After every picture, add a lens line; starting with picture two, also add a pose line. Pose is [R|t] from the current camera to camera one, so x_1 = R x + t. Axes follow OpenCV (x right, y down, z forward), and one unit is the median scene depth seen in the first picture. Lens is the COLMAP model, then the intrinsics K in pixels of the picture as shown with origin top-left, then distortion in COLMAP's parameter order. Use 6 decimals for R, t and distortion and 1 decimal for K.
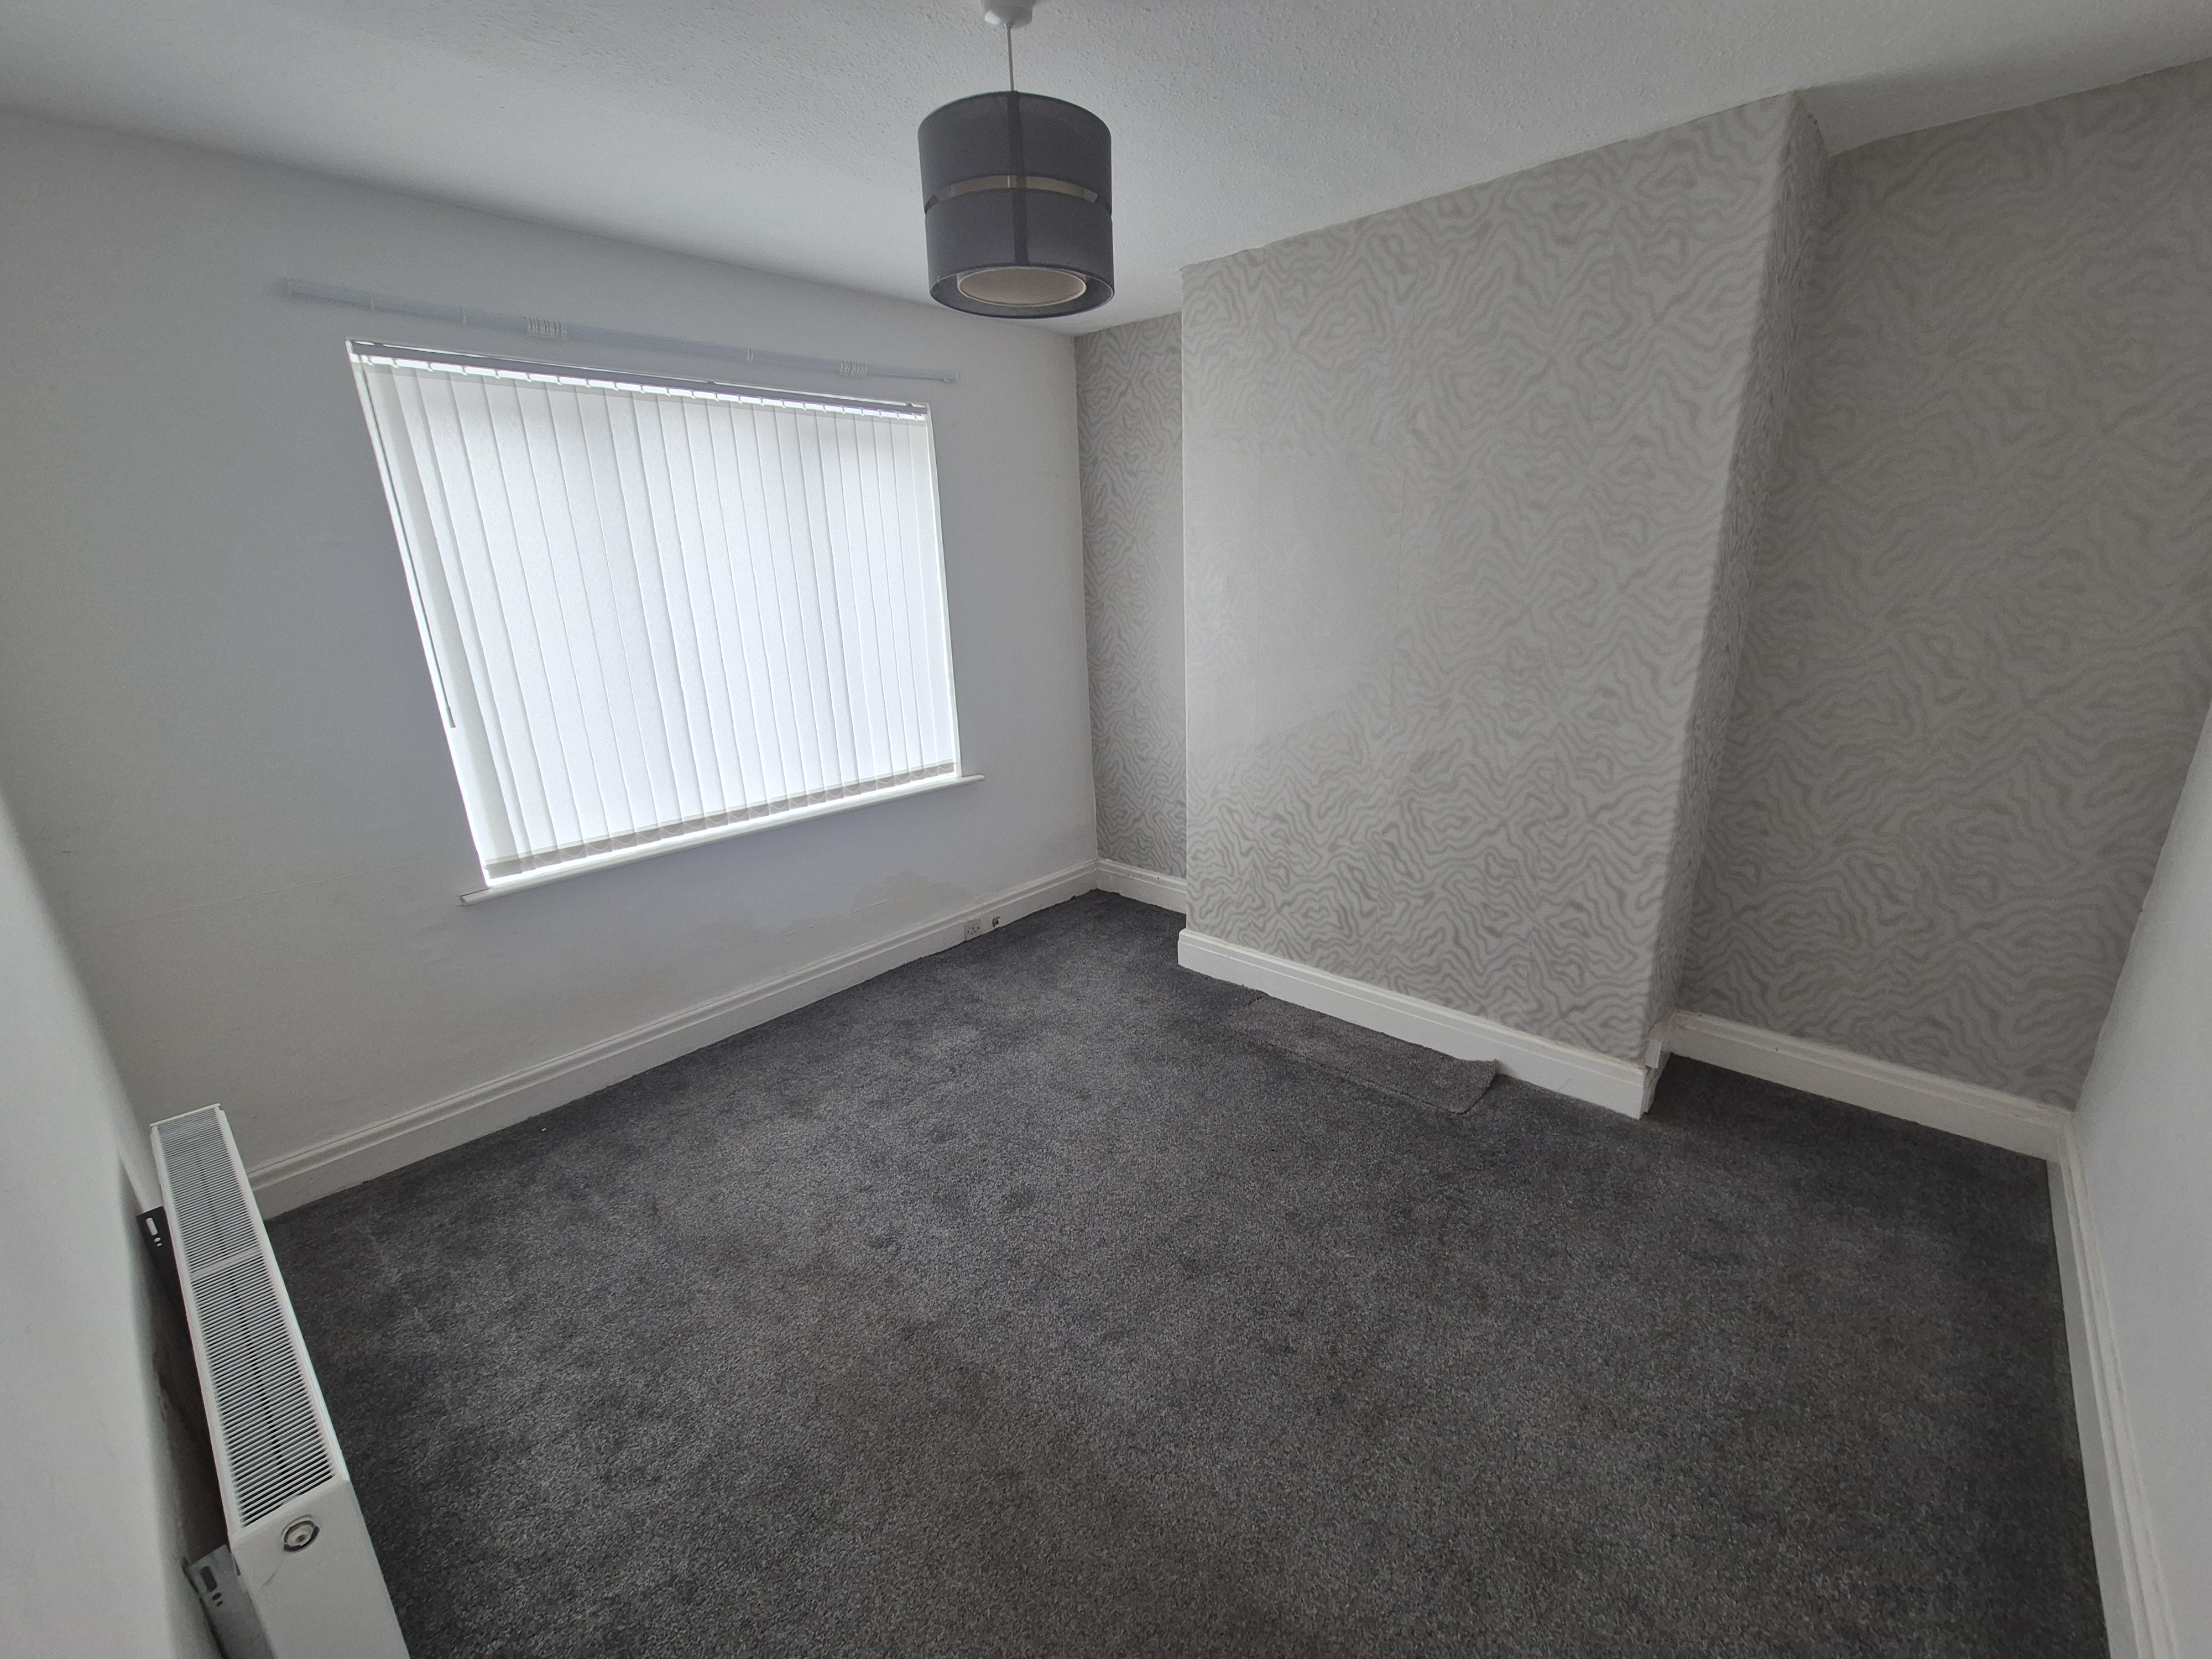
lens RADIAL K [[905.9, 0, 1112.1], [0, 905.9, 839.3], [0, 0, 1]] dist [0.000975, 0.000529]
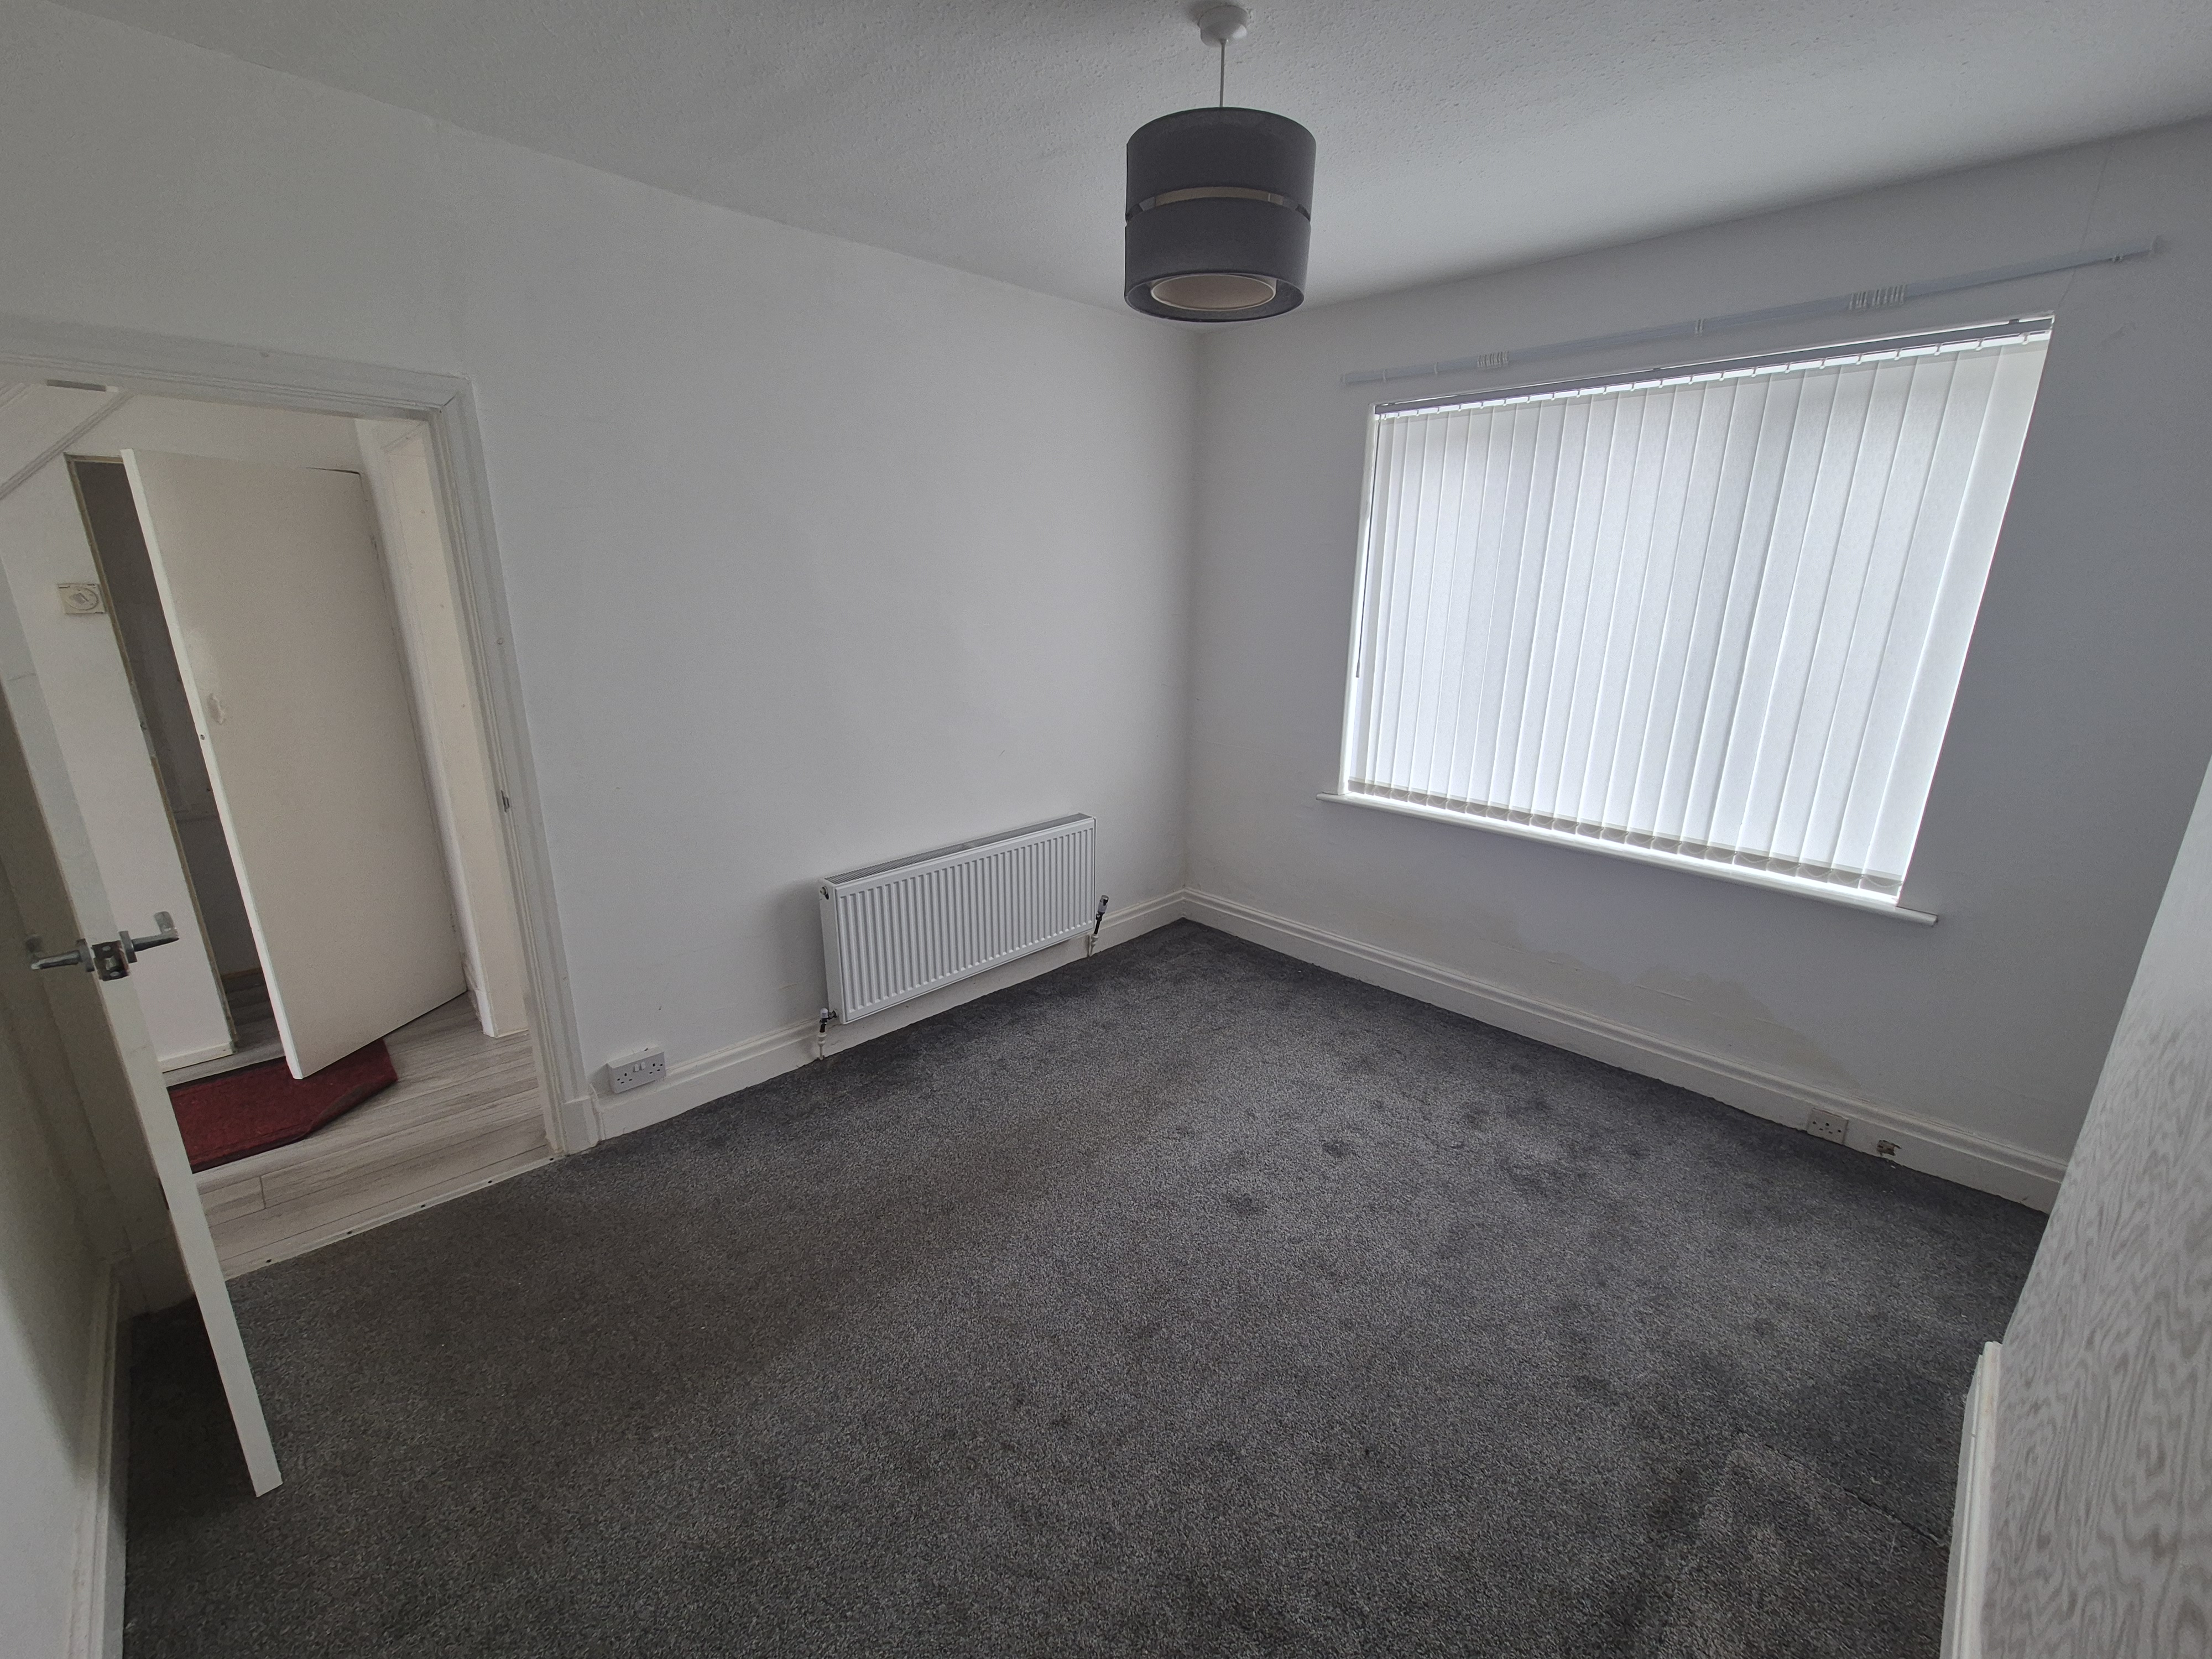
lens RADIAL K [[928.3, 0, 1106.0], [0, 928.3, 829.5], [0, 0, 1]] dist [-0.002424, -0.000335]
pose [[-0.052585, 0.302531, -0.951688, 0.584026], [-0.293418, 0.906259, 0.304303, -0.190525], [0.954537, 0.295244, 0.041112, 0.532299]]
